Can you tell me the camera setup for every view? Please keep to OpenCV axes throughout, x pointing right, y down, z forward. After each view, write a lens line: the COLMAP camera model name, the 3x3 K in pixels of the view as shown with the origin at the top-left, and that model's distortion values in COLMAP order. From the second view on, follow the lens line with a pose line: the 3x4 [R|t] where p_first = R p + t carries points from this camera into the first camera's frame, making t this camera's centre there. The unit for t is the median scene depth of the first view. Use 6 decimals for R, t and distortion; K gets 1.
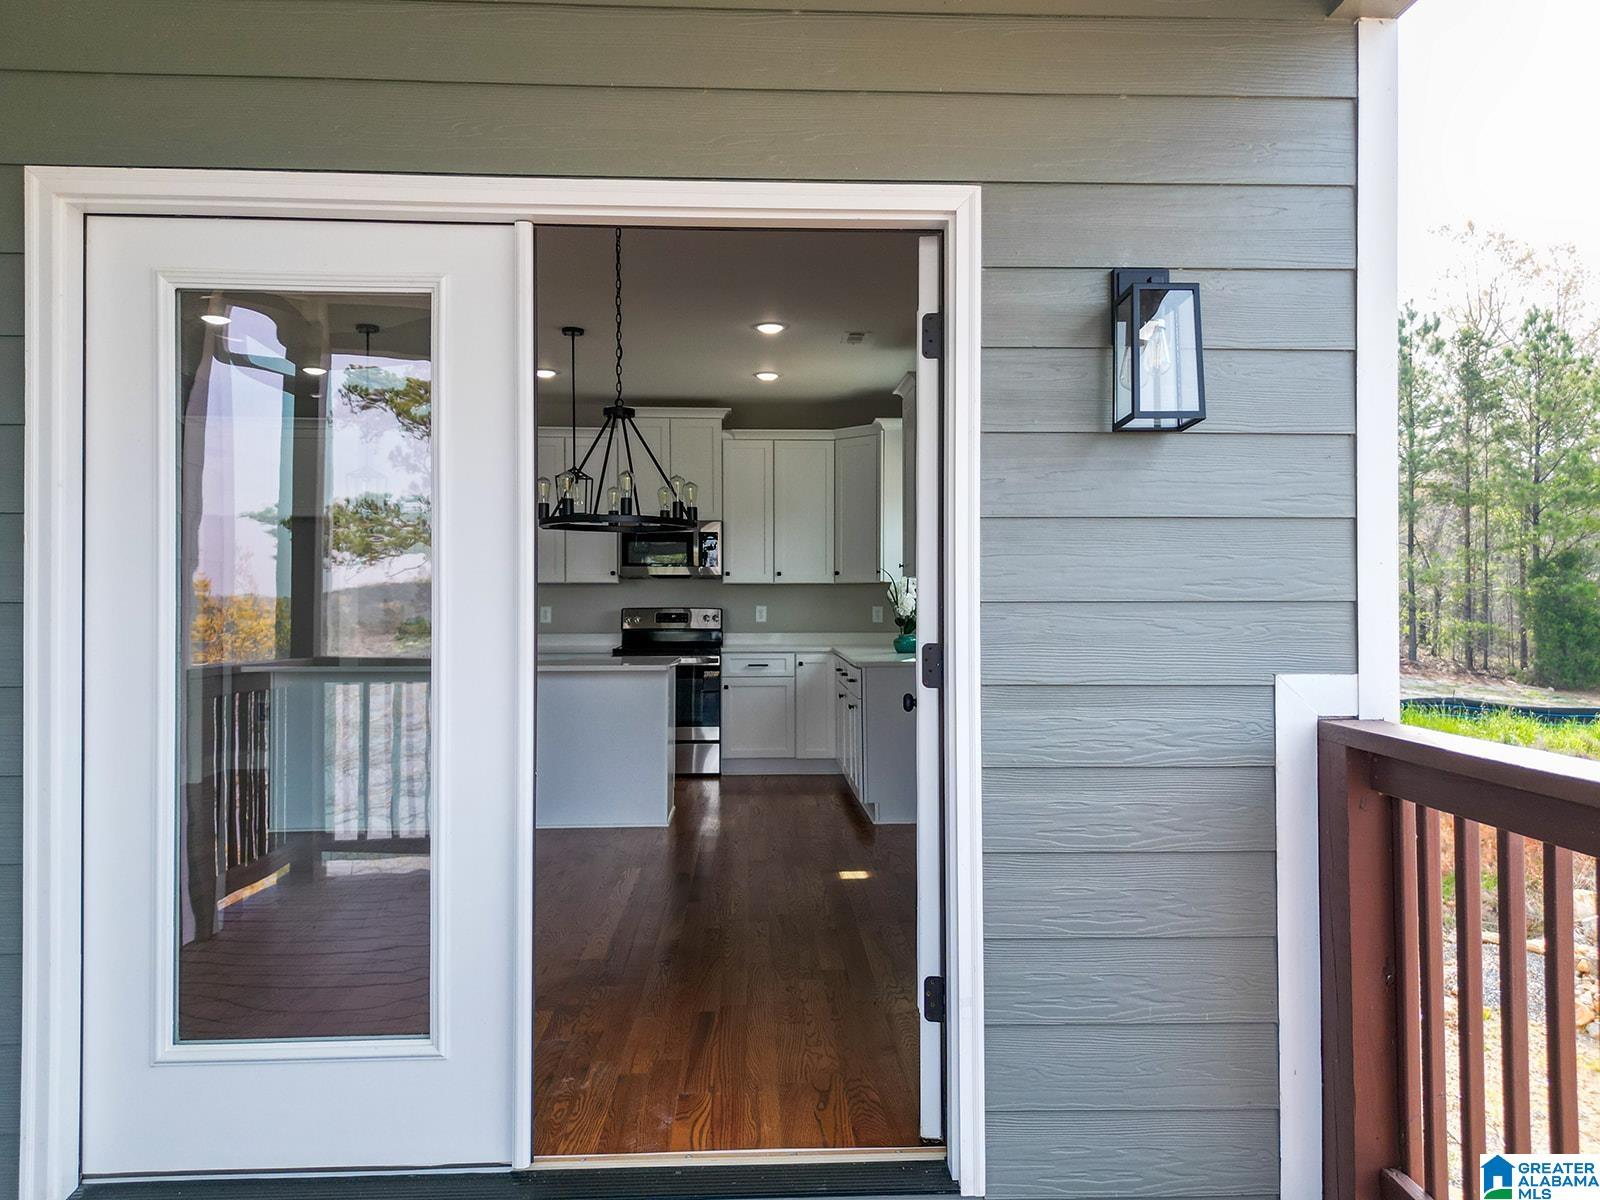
lens RADIAL K [[1142.2, 0, 797.2], [0, 1142.2, 600.4], [0, 0, 1]] dist [0.032357, -0.034960]
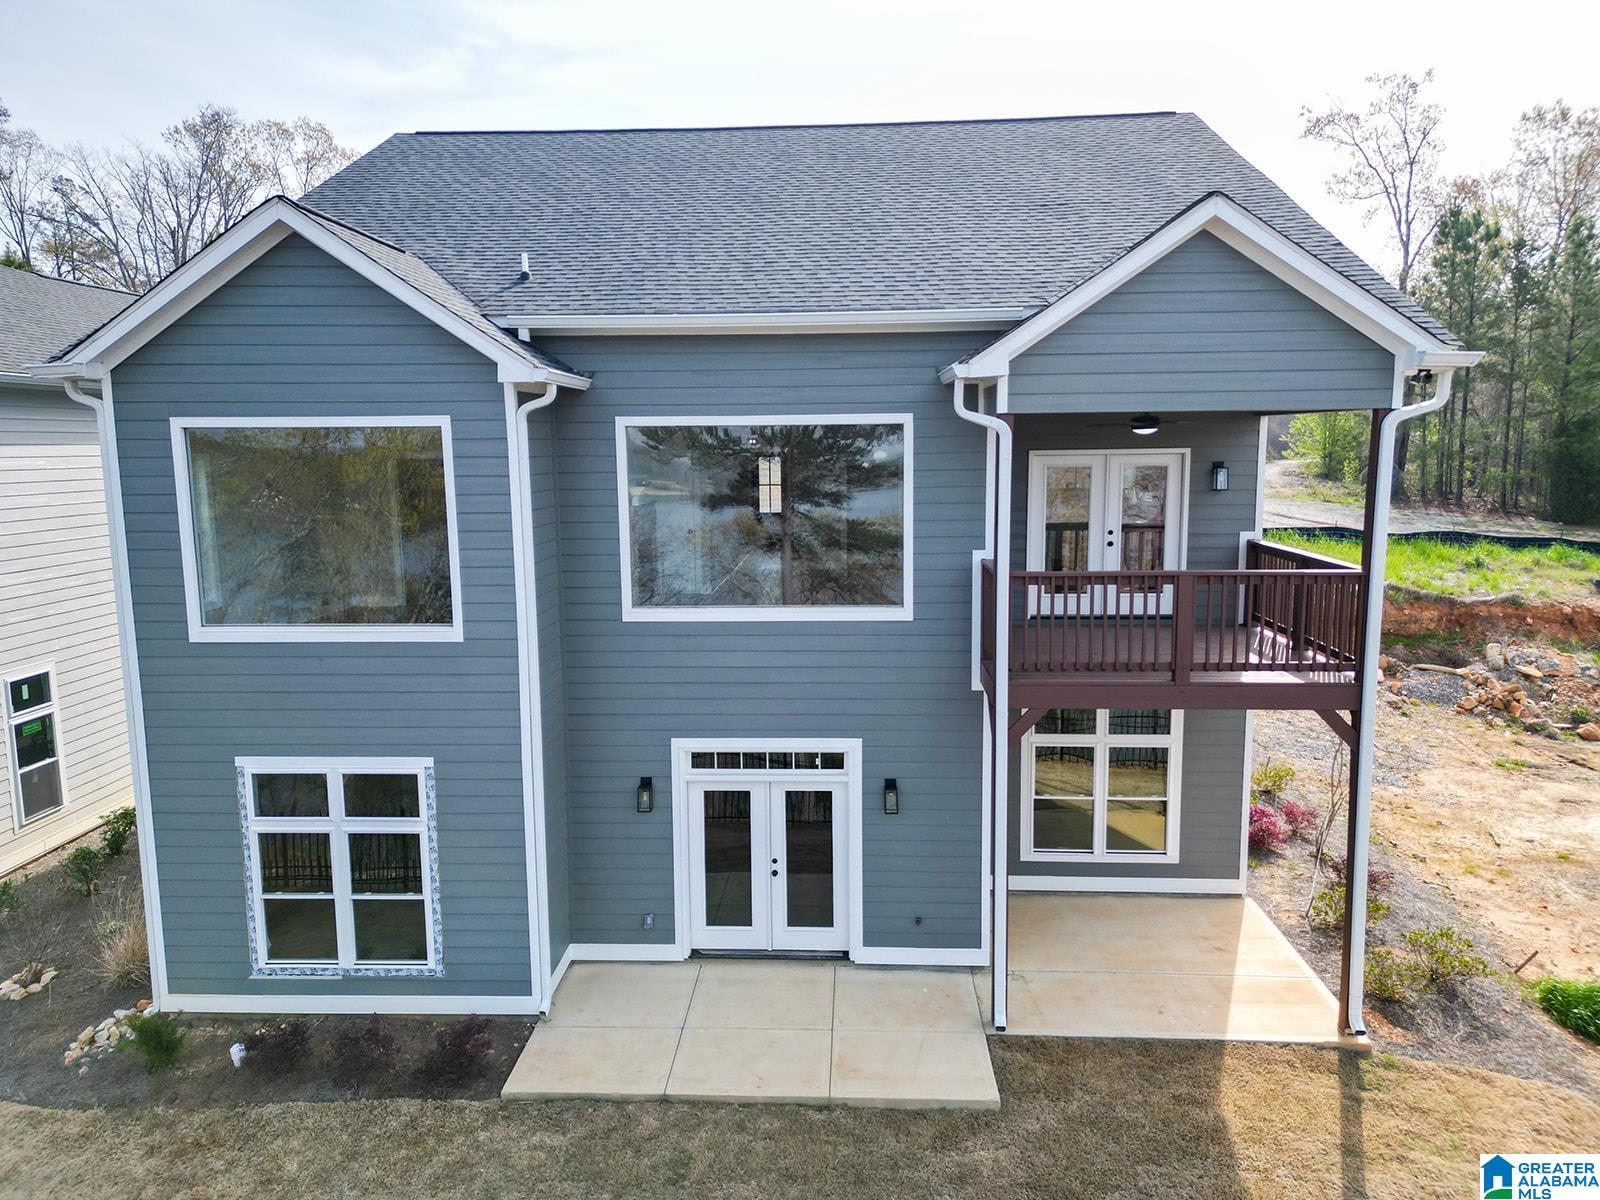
lens RADIAL K [[1116.4, 0, 801.1], [0, 1116.4, 597.8], [0, 0, 1]] dist [0.076912, -0.077186]
pose [[0.996354, 0.005086, -0.085164, -0.098267], [0.007303, 0.989474, 0.144529, -0.033347], [0.085002, -0.144624, 0.985829, -0.365694]]
